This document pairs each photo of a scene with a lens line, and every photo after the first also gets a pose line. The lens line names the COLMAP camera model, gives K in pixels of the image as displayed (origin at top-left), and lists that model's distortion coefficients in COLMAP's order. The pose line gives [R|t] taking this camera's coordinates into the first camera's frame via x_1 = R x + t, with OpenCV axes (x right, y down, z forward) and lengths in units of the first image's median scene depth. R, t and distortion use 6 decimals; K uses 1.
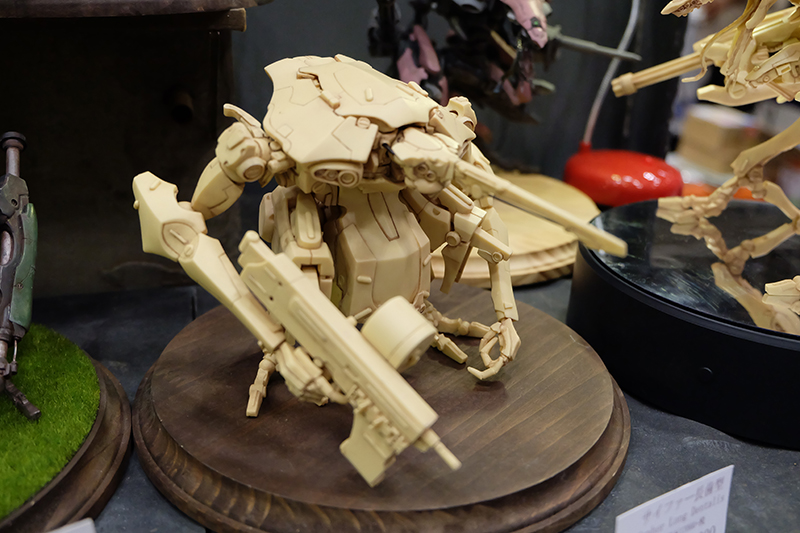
lens RADIAL K [[855.3, 0, 397.6], [0, 855.3, 257.9], [0, 0, 1]] dist [-0.018201, 0.000000]
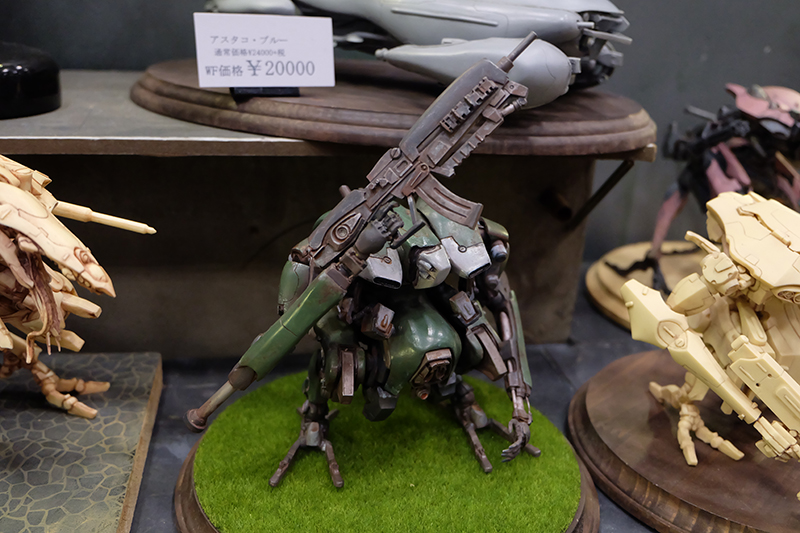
lens RADIAL K [[855.3, 0, 414.9], [0, 855.3, 249.9], [0, 0, 1]] dist [-0.018201, 0.000000]
pose [[0.997186, 0.063663, -0.039583, -0.590554], [-0.065096, 0.997228, -0.036042, -0.075907], [0.037179, 0.038517, 0.998566, -0.372920]]
